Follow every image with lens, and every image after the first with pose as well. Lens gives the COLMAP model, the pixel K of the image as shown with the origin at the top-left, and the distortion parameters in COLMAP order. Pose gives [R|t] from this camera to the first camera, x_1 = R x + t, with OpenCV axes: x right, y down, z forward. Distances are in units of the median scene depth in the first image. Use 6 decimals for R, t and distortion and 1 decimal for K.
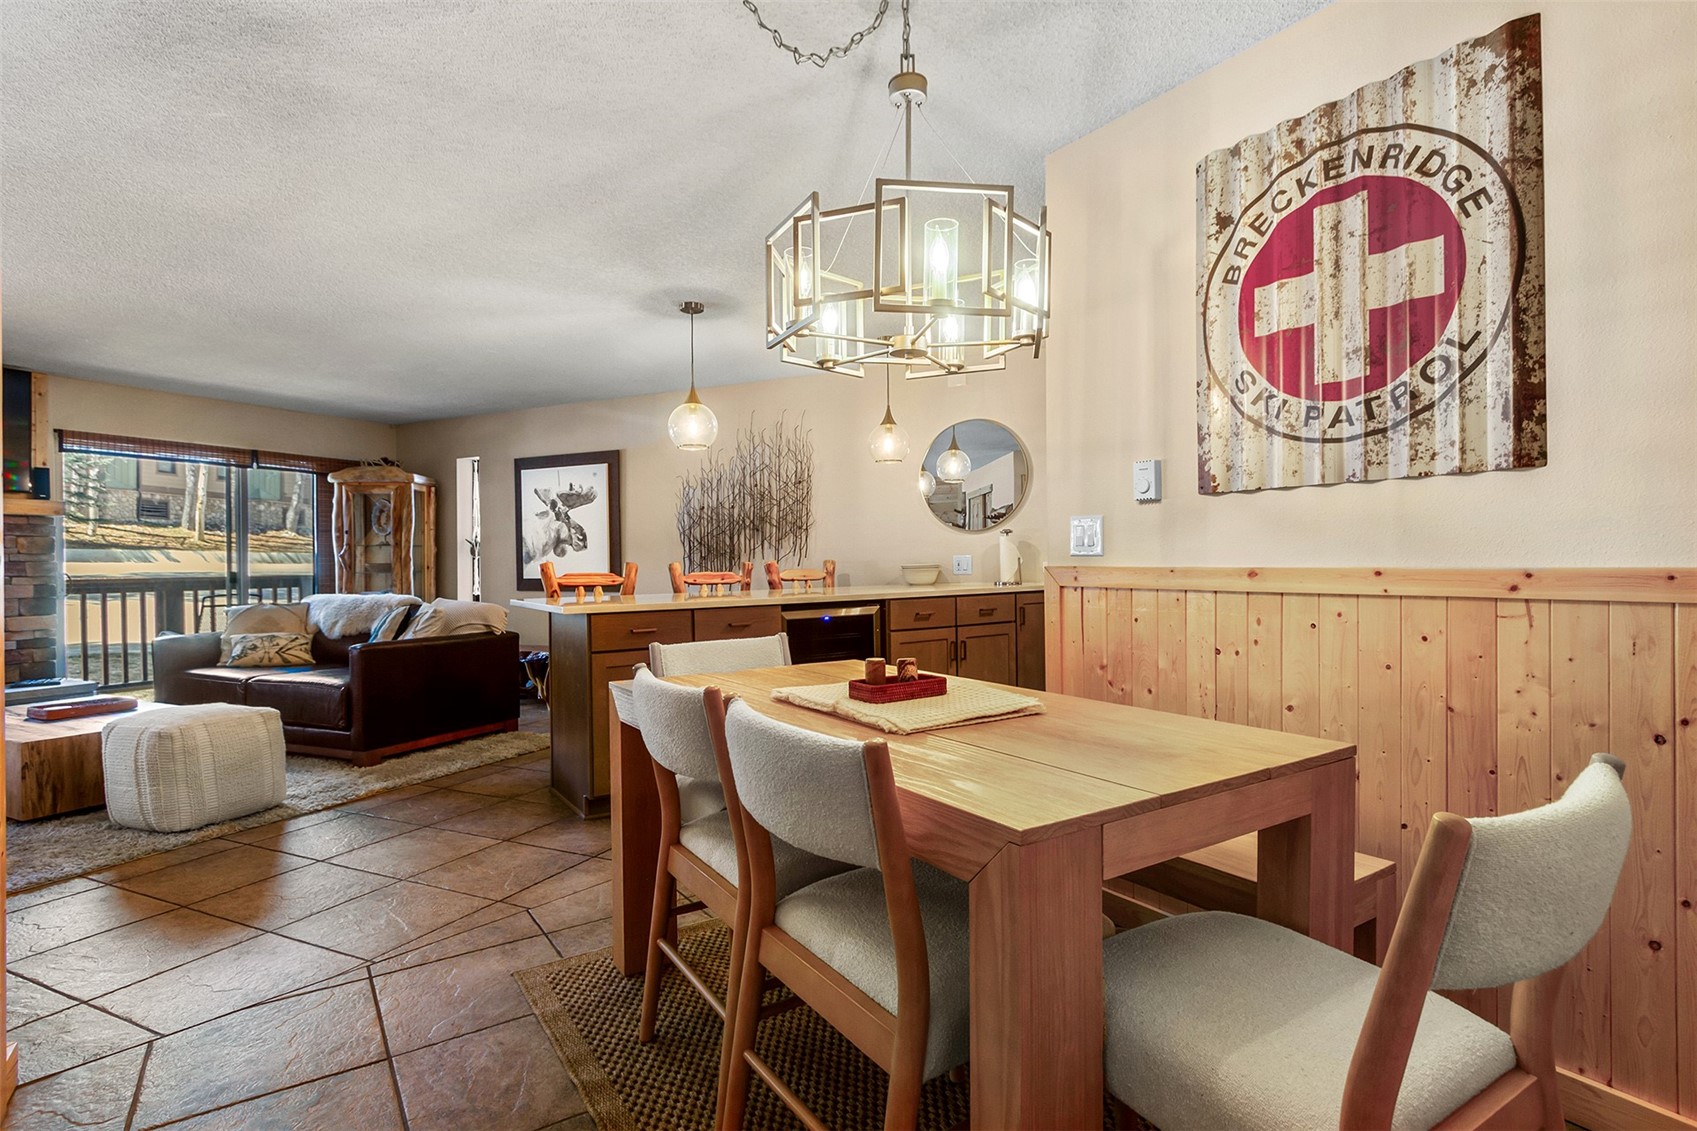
lens RADIAL K [[840.5, 0, 841.9], [0, 840.5, 564.4], [0, 0, 1]] dist [0.011409, -0.008048]
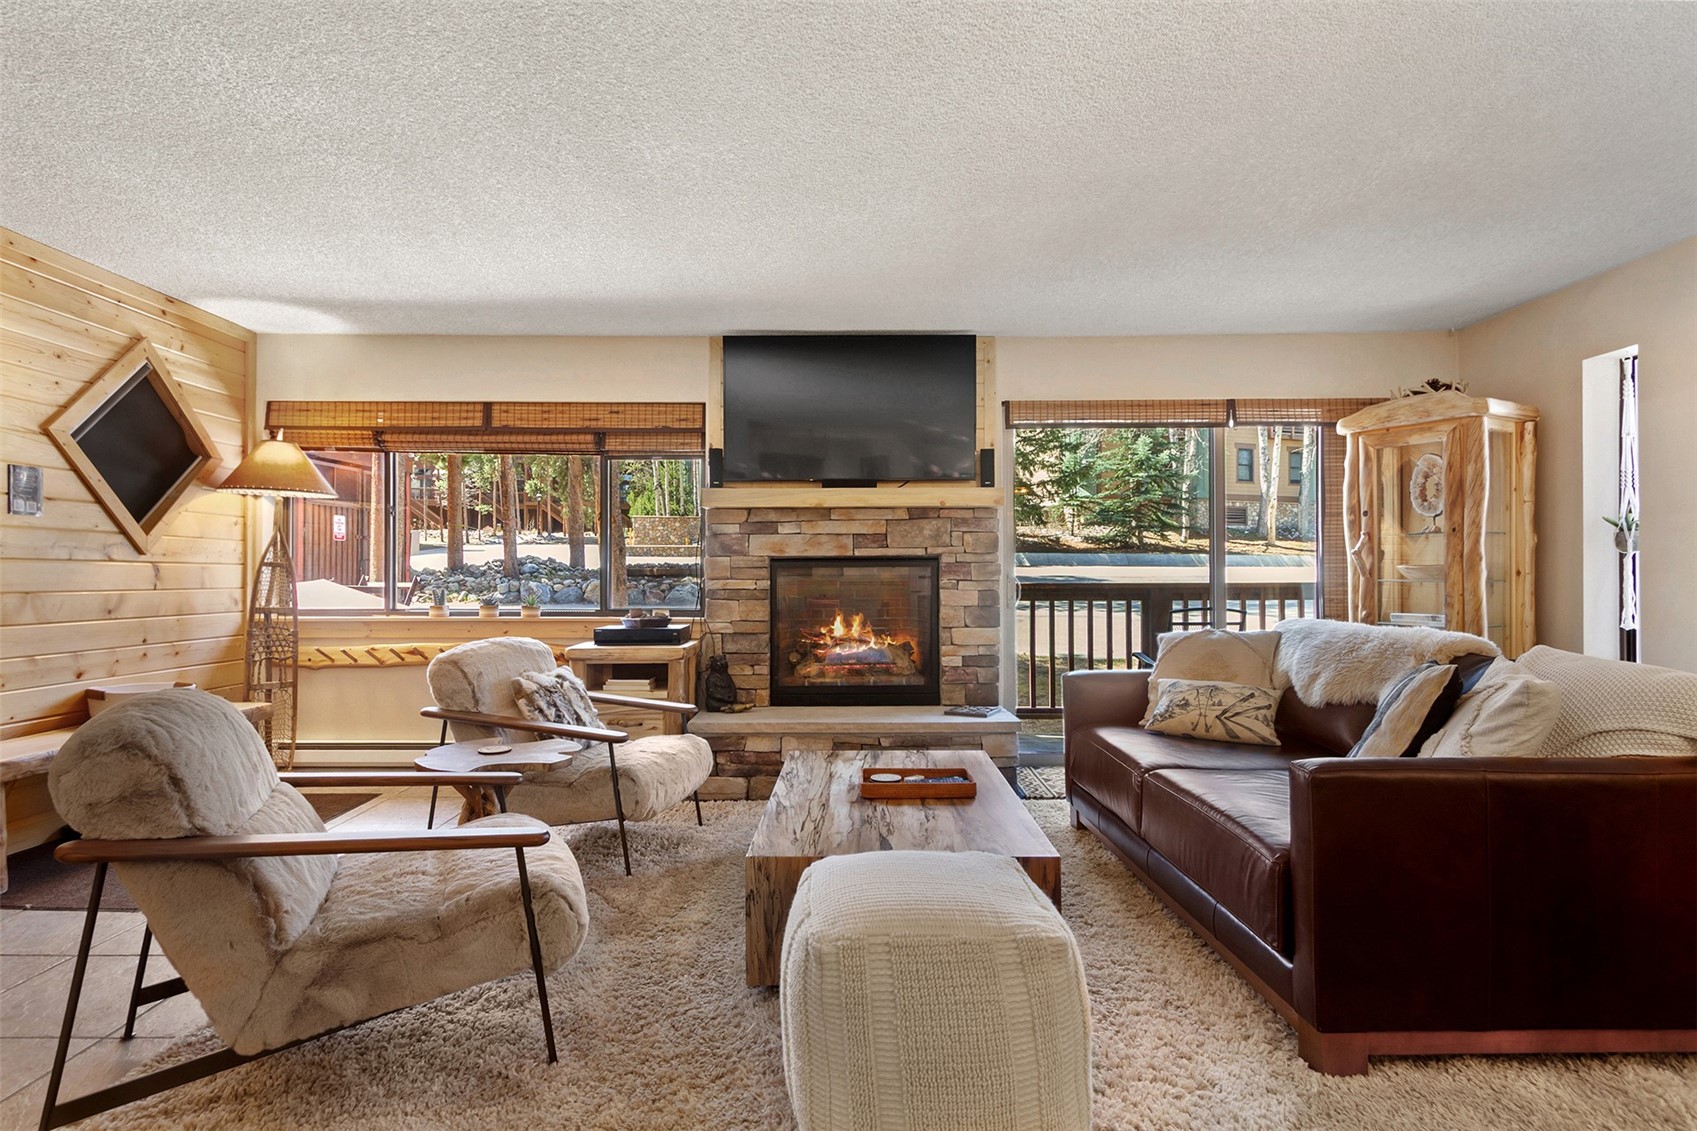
lens RADIAL K [[873.9, 0, 842.2], [0, 873.9, 568.0], [0, 0, 1]] dist [0.003263, 0.000111]
pose [[0.434438, 0.002390, -0.900699, -0.299709], [-0.002684, 0.999995, 0.001359, 0.001834], [0.900698, 0.001827, 0.434442, 0.630161]]
